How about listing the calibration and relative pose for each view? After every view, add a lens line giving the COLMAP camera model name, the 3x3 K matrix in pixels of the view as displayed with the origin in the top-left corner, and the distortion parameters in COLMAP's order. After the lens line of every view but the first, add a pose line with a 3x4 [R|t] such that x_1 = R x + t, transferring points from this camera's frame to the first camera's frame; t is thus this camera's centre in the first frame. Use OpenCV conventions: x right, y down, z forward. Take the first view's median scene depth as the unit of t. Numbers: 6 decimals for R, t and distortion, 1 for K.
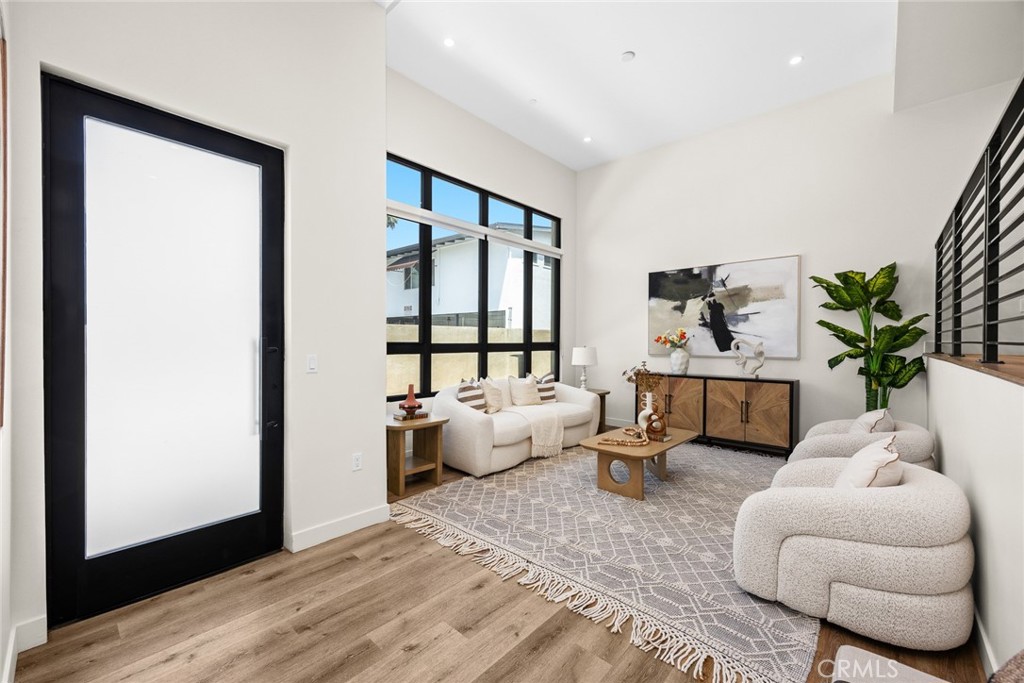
lens RADIAL K [[409.7, 0, 514.1], [0, 409.7, 345.6], [0, 0, 1]] dist [-0.000244, -0.000037]
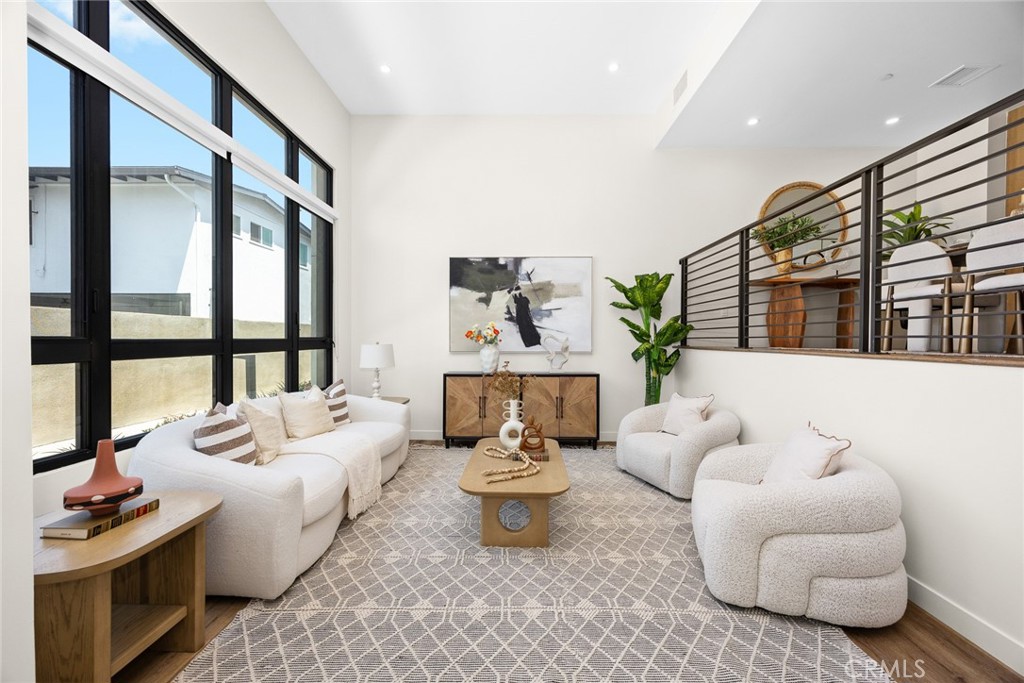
lens RADIAL K [[394.2, 0, 513.7], [0, 394.2, 344.0], [0, 0, 1]] dist [-0.000257, -0.000144]
pose [[0.755011, -0.010324, 0.655631, -0.142814], [0.005355, 0.999940, 0.009579, -0.001978], [-0.655690, -0.003721, 0.755021, 0.338758]]
